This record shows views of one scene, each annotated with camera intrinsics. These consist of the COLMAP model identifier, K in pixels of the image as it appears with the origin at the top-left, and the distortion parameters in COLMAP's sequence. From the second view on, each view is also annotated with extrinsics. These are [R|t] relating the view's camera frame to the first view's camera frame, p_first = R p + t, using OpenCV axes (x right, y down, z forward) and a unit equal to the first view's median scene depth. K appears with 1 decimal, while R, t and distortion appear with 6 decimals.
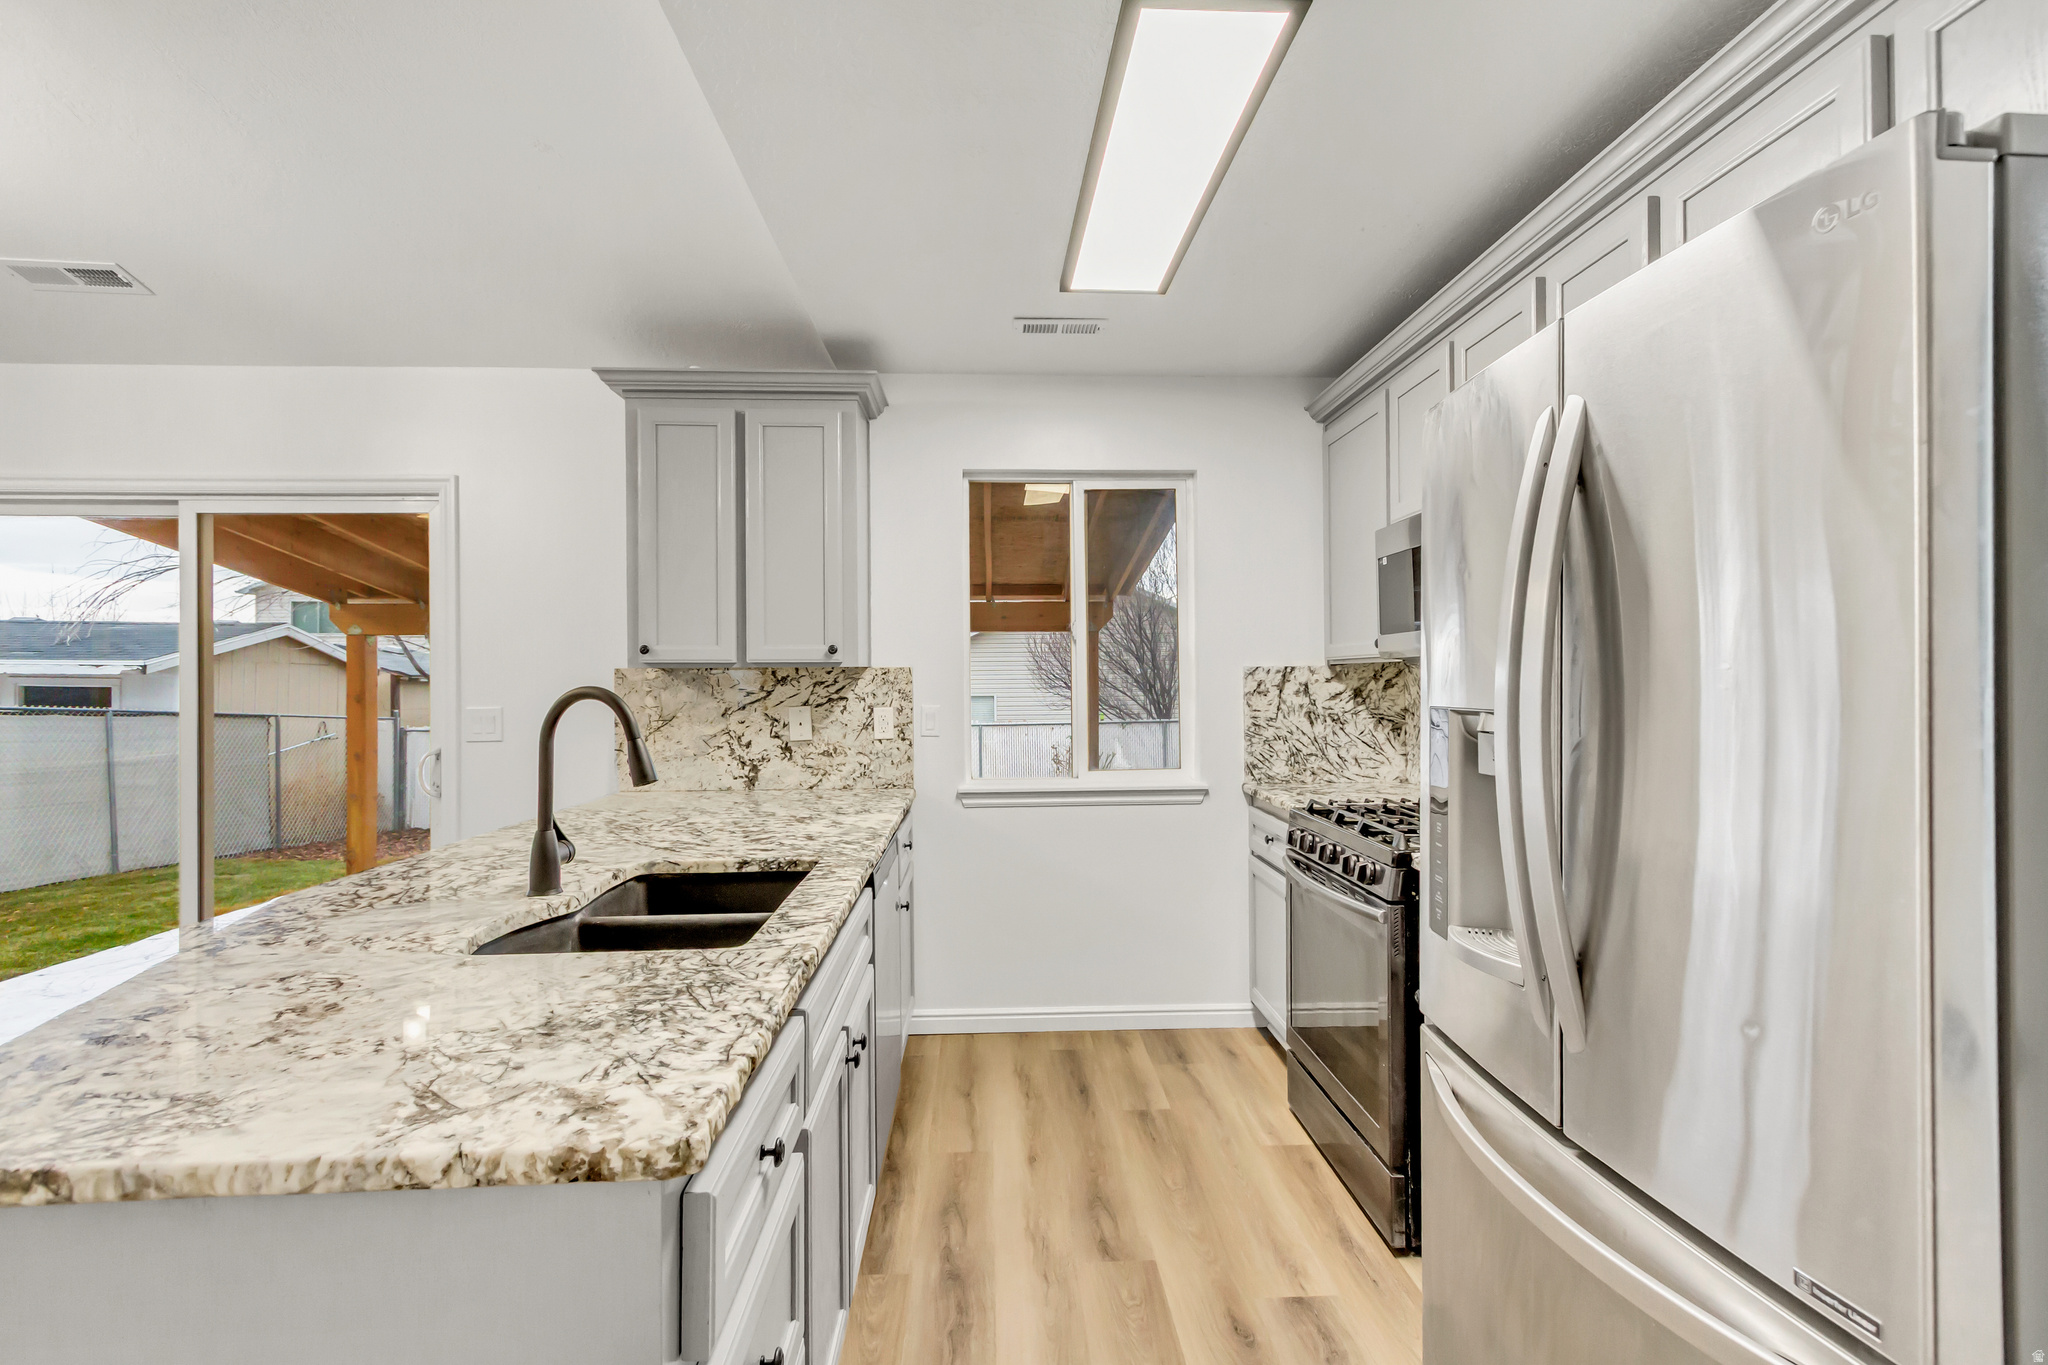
lens RADIAL K [[954.4, 0, 1034.4], [0, 954.4, 678.2], [0, 0, 1]] dist [0.003469, -0.000011]
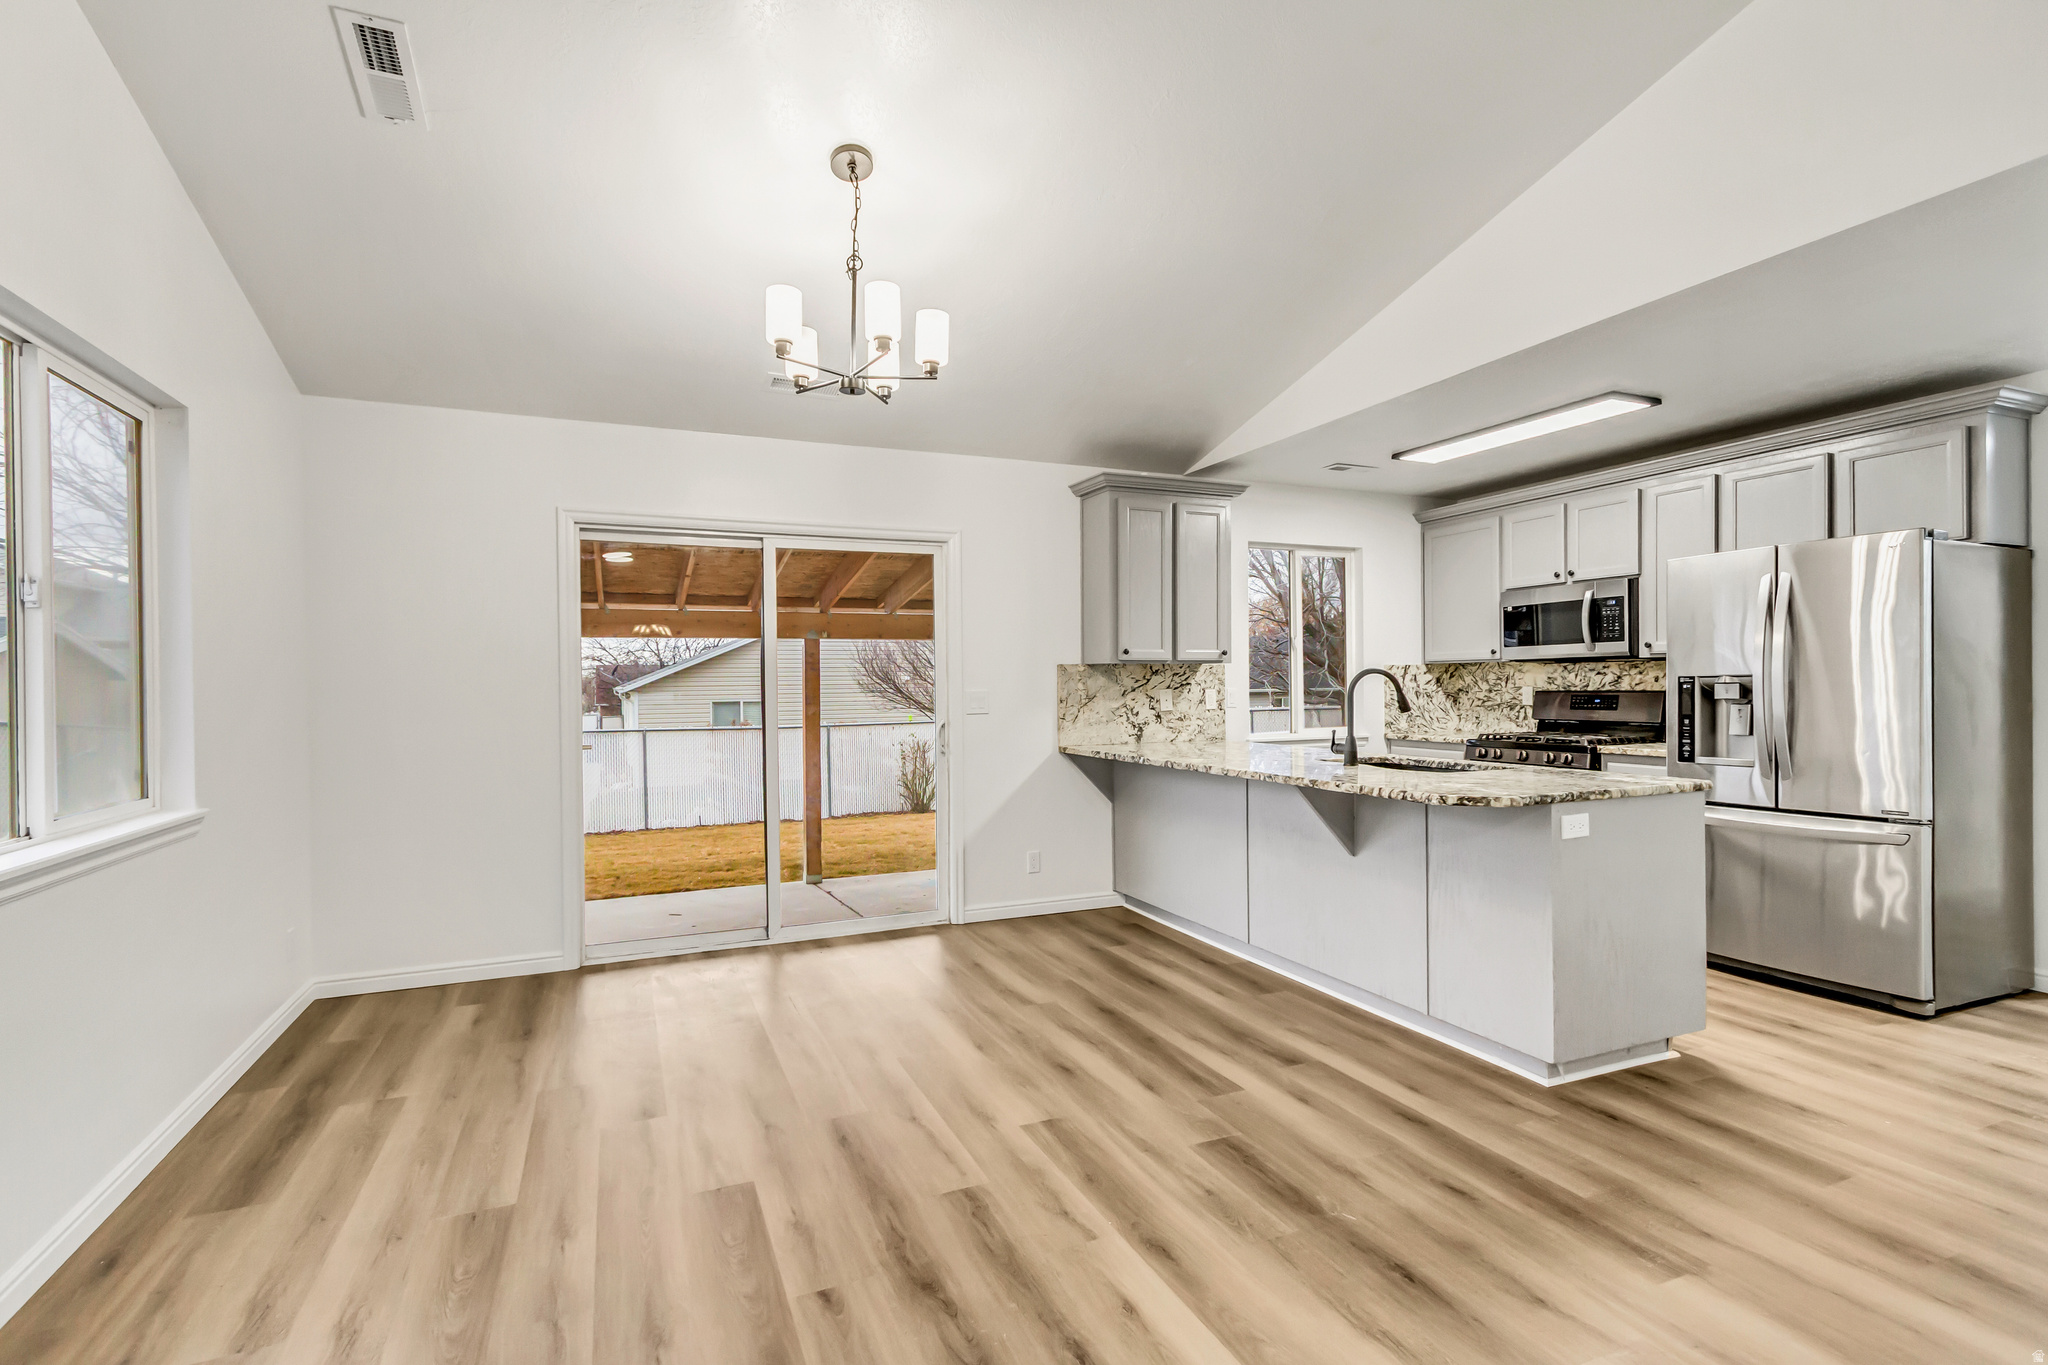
lens RADIAL K [[948.8, 0, 1022.5], [0, 948.8, 688.8], [0, 0, 1]] dist [0.007850, -0.001896]
pose [[0.937033, -0.004289, 0.349214, -1.006717], [0.003959, 0.999991, 0.001659, 0.025721], [-0.349218, -0.000172, 0.937041, -0.371944]]
